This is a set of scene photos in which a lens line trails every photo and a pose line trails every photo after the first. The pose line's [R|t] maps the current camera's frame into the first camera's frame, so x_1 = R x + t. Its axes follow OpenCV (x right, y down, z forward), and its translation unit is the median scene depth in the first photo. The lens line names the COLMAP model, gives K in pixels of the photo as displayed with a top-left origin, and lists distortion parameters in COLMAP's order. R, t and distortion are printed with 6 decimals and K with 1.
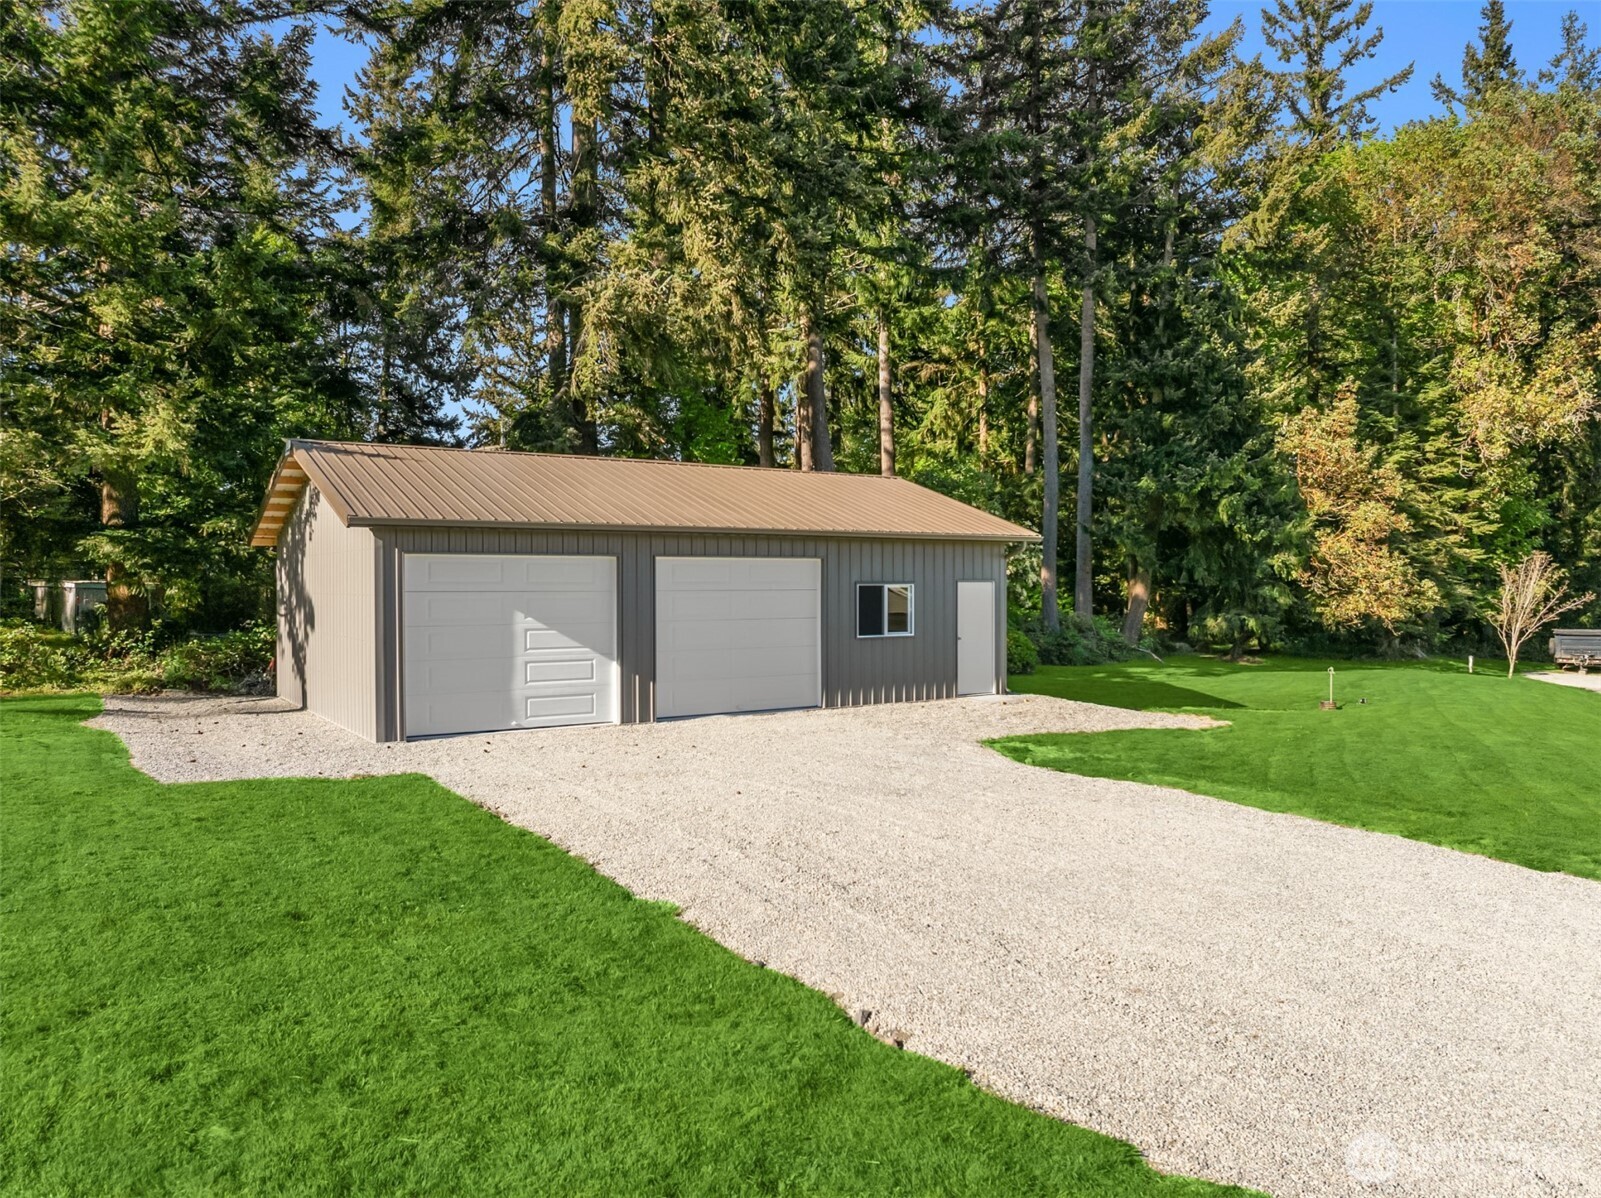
lens RADIAL K [[1119.0, 0, 804.1], [0, 1119.0, 592.0], [0, 0, 1]] dist [-0.032858, -0.000712]
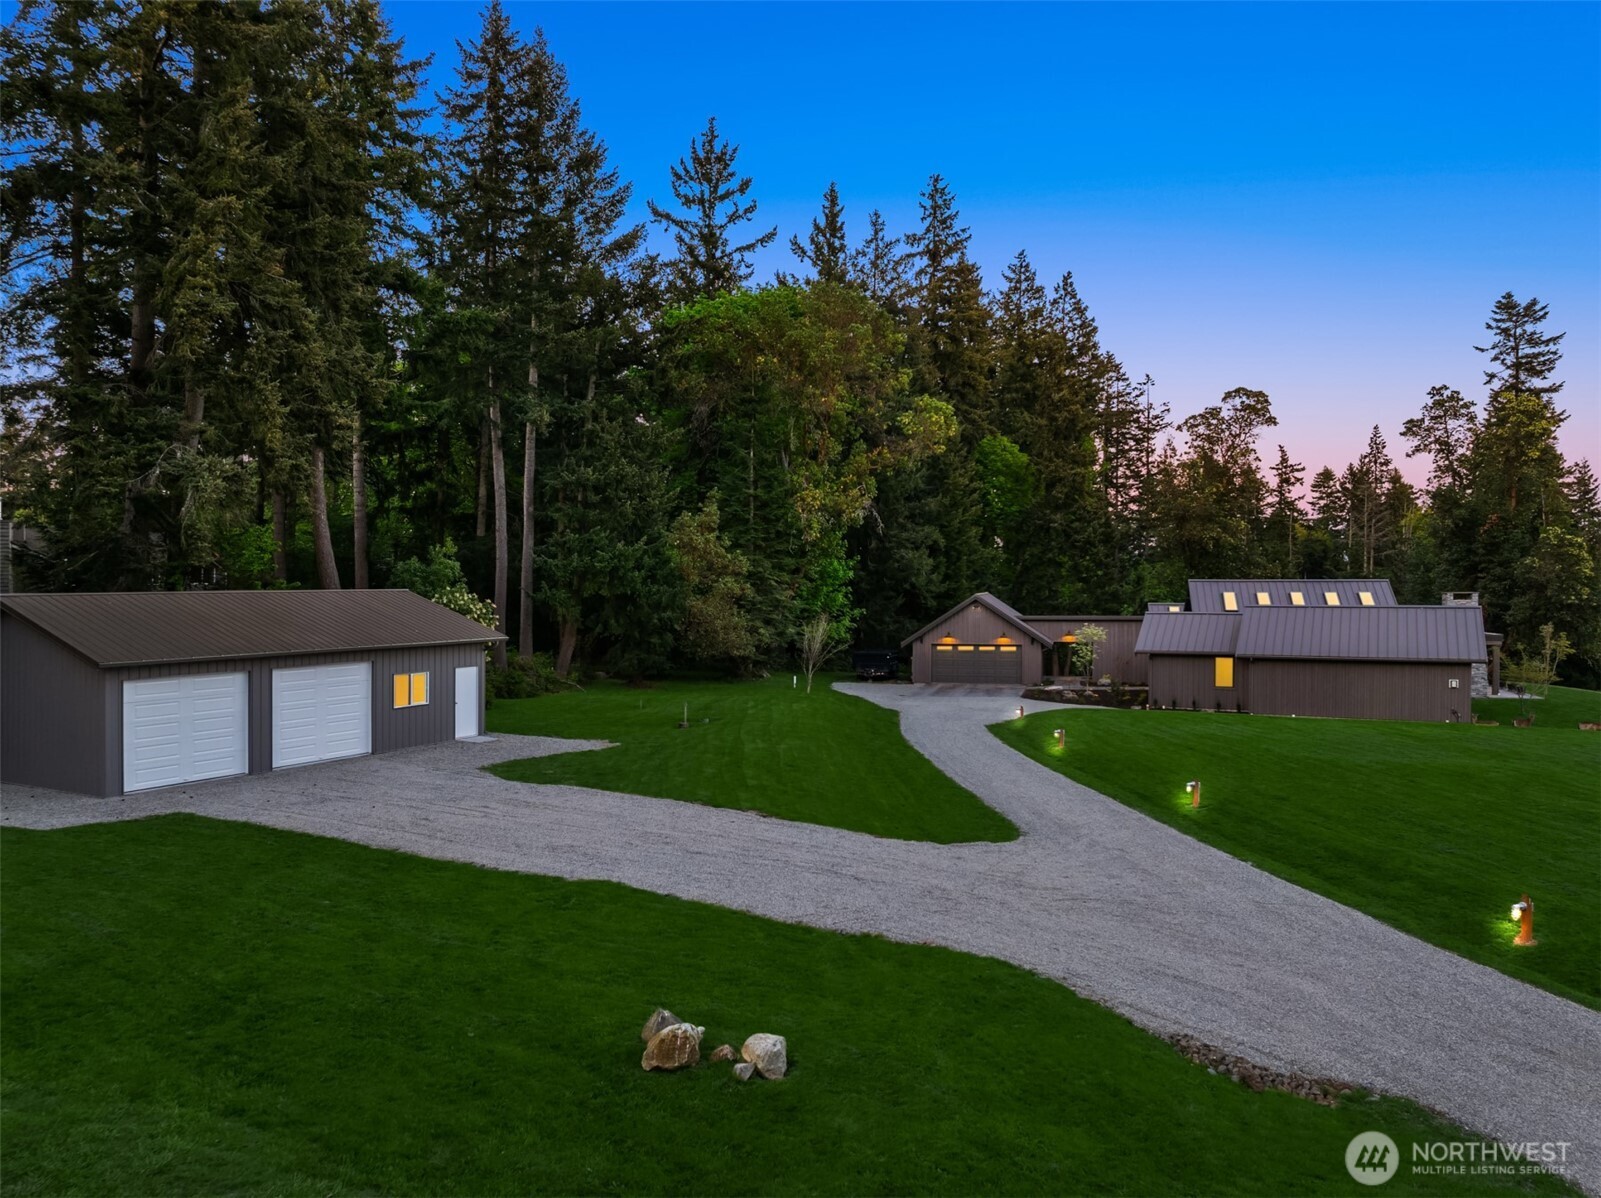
lens RADIAL K [[1117.2, 0, 792.8], [0, 1117.2, 581.6], [0, 0, 1]] dist [-0.027382, -0.003588]
pose [[0.886499, 0.004036, 0.462714, -0.065809], [-0.001003, 0.999976, -0.006800, -0.047621], [-0.462730, 0.005564, 0.886482, -0.249186]]
